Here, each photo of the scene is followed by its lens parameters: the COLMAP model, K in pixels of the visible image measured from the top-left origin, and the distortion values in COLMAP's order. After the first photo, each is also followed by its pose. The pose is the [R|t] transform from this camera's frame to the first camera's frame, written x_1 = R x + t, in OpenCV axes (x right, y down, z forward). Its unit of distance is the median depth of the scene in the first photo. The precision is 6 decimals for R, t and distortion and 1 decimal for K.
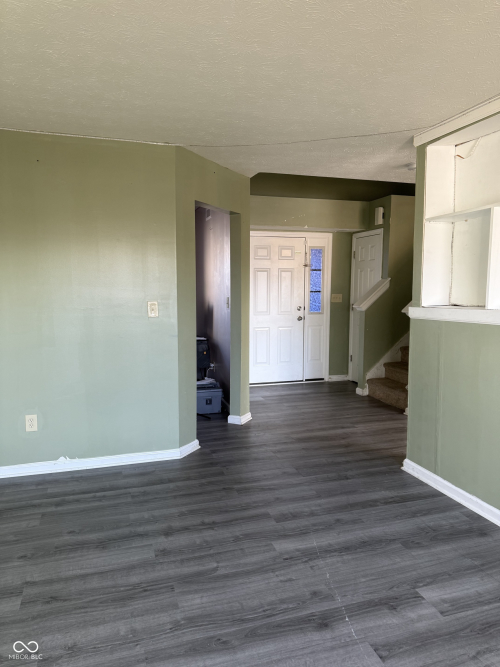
lens RADIAL K [[470.0, 0, 247.1], [0, 470.0, 335.5], [0, 0, 1]] dist [0.081769, -0.110027]
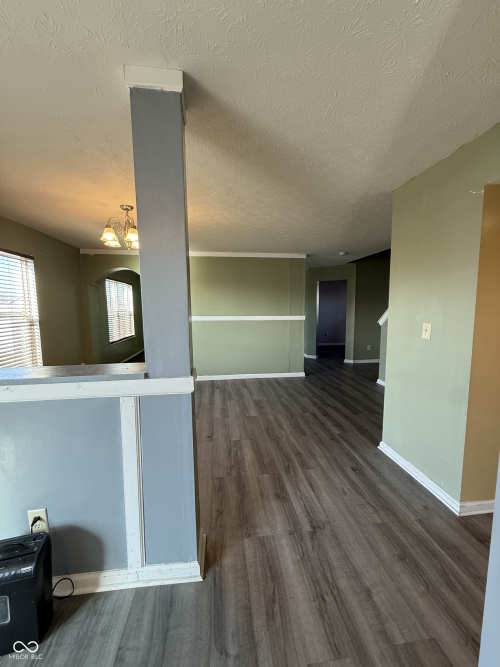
lens RADIAL K [[266.5, 0, 250.0], [0, 266.5, 333.5], [0, 0, 1]] dist [0.000088, 0.000374]
pose [[-0.179329, 0.100322, -0.978661, 2.138748], [-0.095115, 0.988359, 0.118745, -0.122799], [0.979180, 0.114379, -0.167699, 1.065673]]
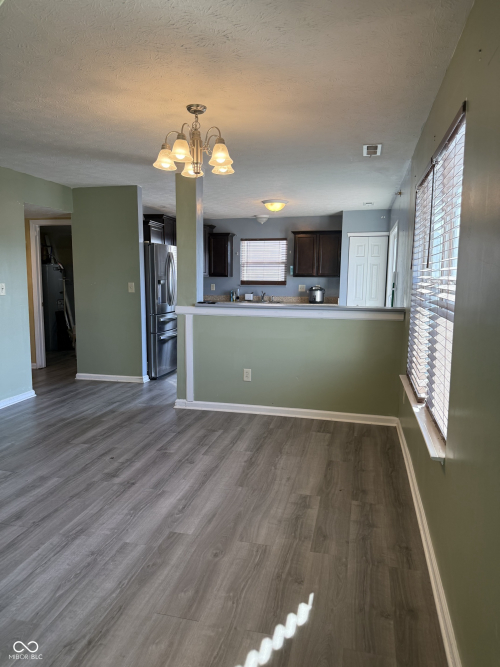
lens RADIAL K [[466.2, 0, 246.5], [0, 466.2, 335.5], [0, 0, 1]] dist [0.120866, -0.186504]
pose [[0.521470, -0.103970, 0.846911, 0.557225], [0.081970, 0.994062, 0.071564, 0.007781], [-0.849323, 0.032103, 0.526897, -0.066174]]
